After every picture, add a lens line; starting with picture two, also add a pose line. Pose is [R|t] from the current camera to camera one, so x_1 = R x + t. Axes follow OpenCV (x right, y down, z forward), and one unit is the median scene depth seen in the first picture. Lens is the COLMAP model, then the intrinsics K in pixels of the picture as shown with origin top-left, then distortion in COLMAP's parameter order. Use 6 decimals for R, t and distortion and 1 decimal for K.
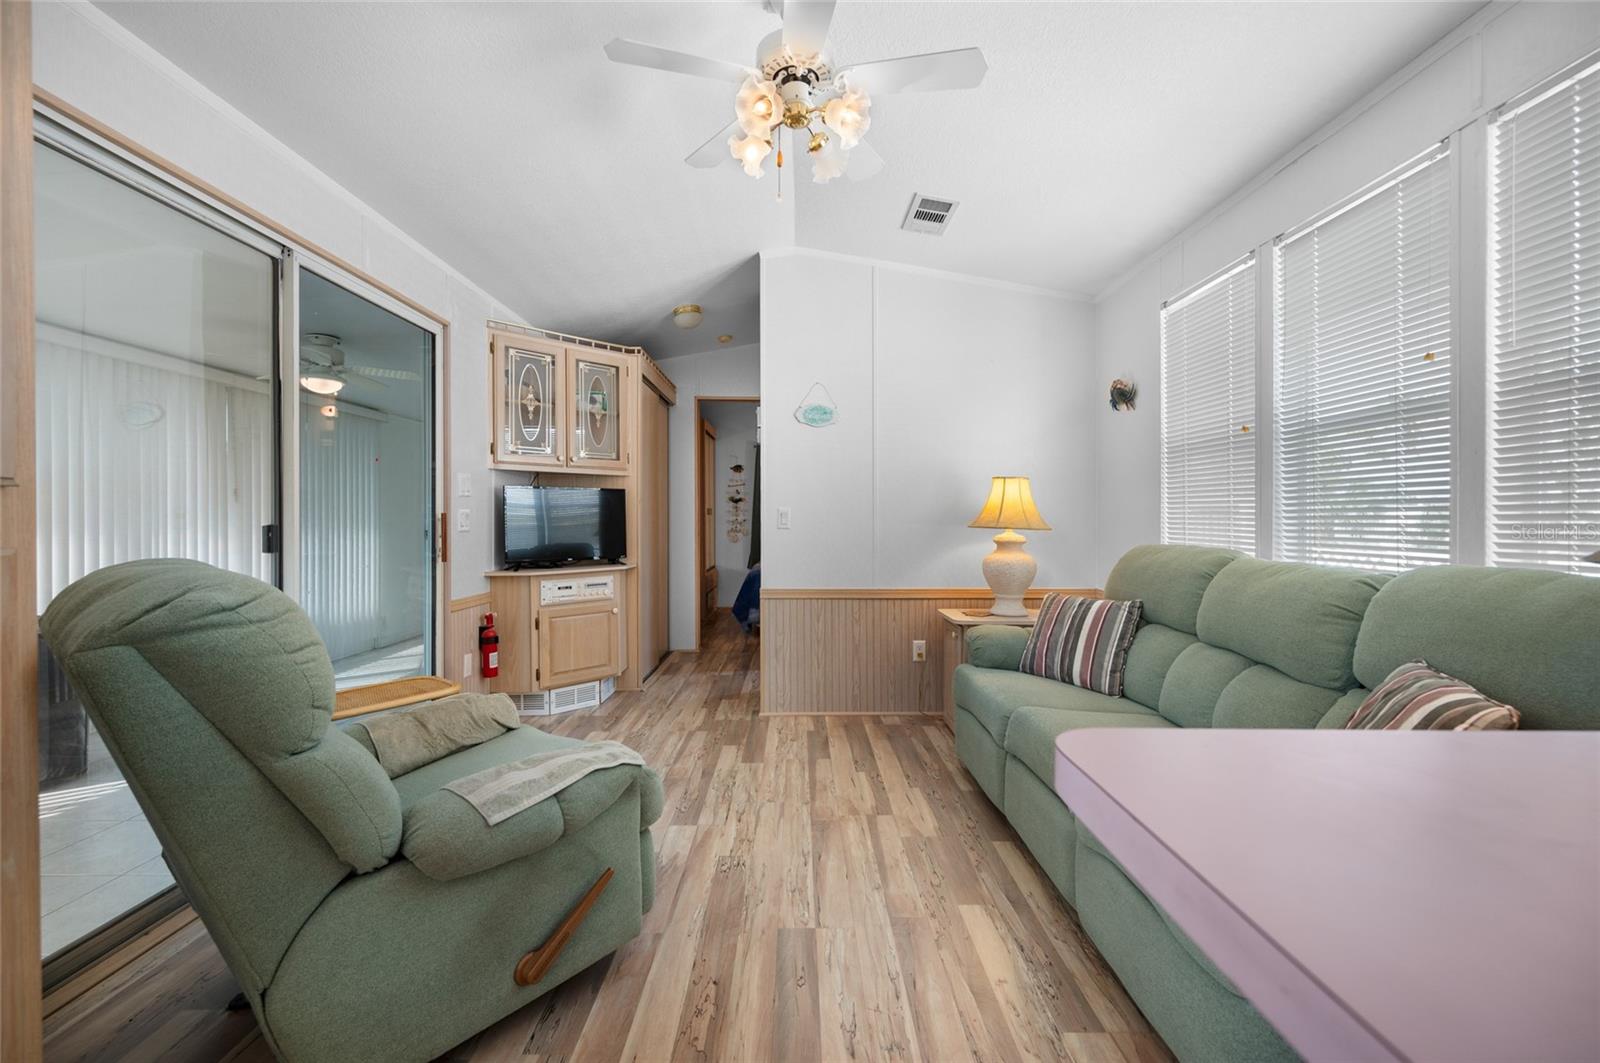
lens RADIAL K [[654.0, 0, 796.9], [0, 654.0, 523.0], [0, 0, 1]] dist [-0.000346, -0.000012]
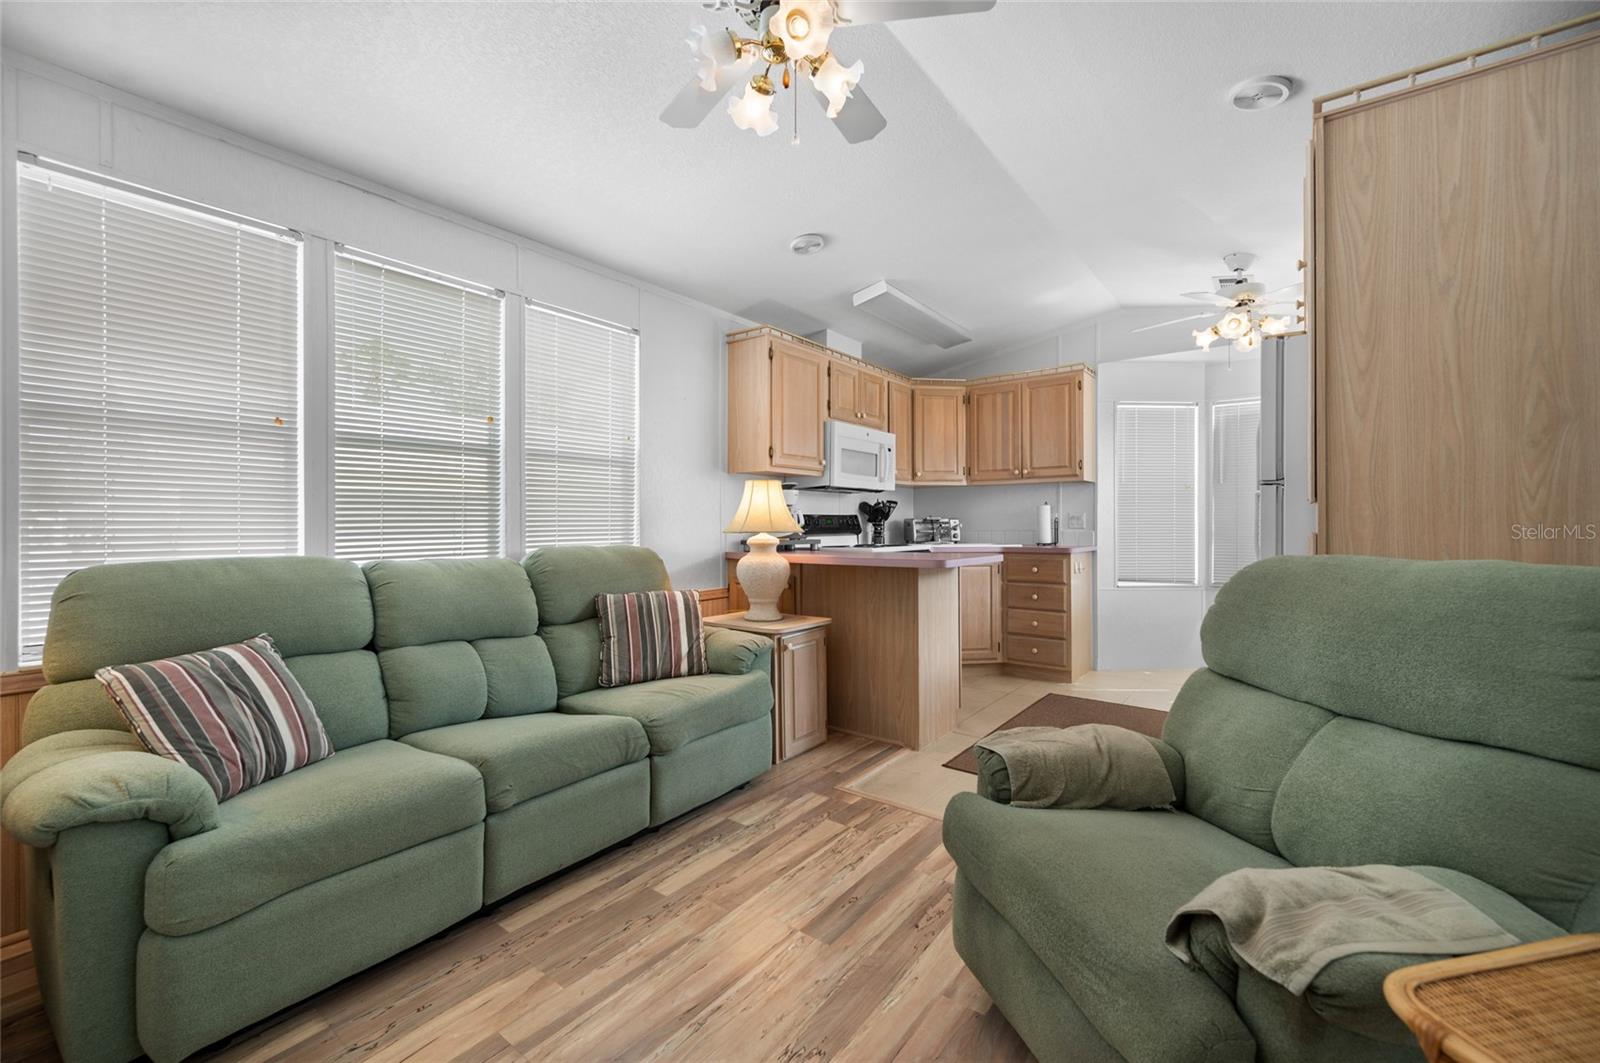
lens RADIAL K [[654.0, 0, 796.9], [0, 654.0, 523.0], [0, 0, 1]] dist [-0.000346, -0.000012]
pose [[-0.792531, -0.000965, 0.609831, -0.406959], [0.004392, 0.999964, 0.007291, -0.008597], [-0.609816, 0.008456, -0.792498, 1.258057]]
